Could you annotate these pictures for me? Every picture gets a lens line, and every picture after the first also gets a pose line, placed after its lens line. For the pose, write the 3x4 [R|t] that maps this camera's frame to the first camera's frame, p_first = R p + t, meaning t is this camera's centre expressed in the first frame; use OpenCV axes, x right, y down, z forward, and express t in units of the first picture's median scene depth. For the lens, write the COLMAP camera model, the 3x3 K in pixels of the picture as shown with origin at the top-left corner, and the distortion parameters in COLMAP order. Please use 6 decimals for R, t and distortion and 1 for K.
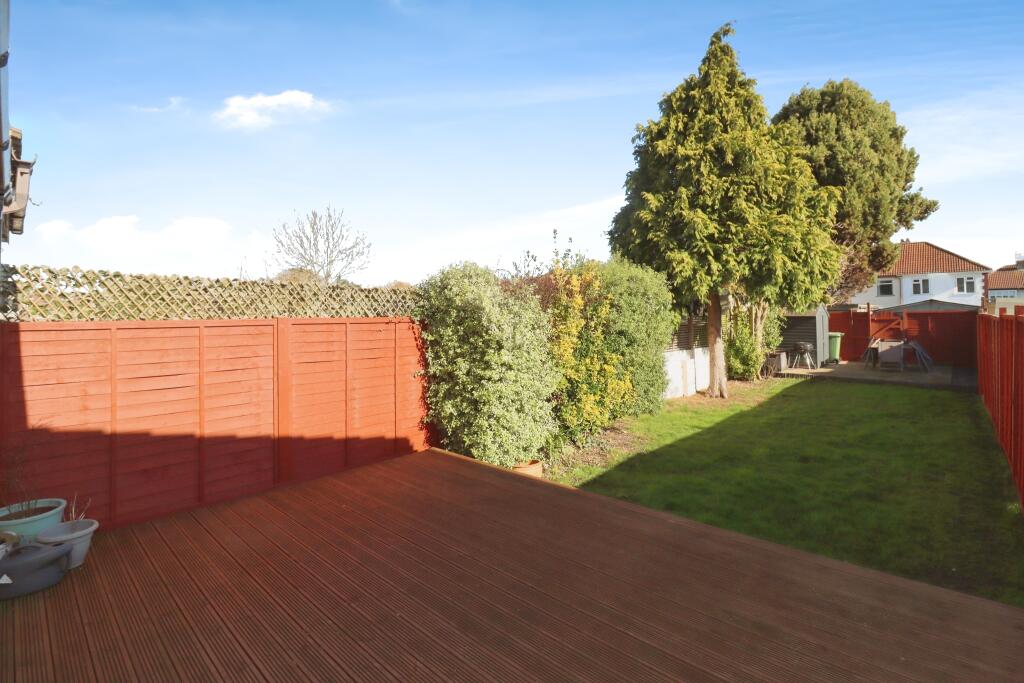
lens RADIAL K [[484.5, 0, 512.0], [0, 484.5, 341.5], [0, 0, 1]] dist [-0.002565, -0.000658]
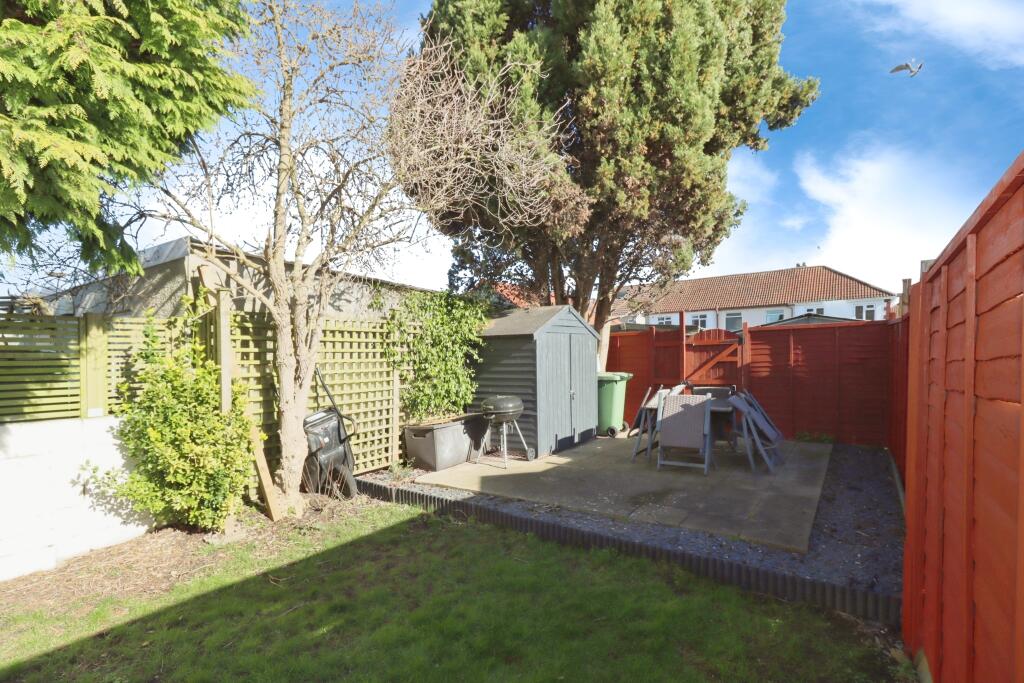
lens RADIAL K [[465.4, 0, 510.3], [0, 465.4, 407.7], [0, 0, 1]] dist [-0.000844, -0.000048]
pose [[0.994533, -0.017326, 0.102980, 0.527932], [0.012502, 0.998802, 0.047305, -0.006785], [-0.103676, -0.045759, 0.993558, 0.558059]]
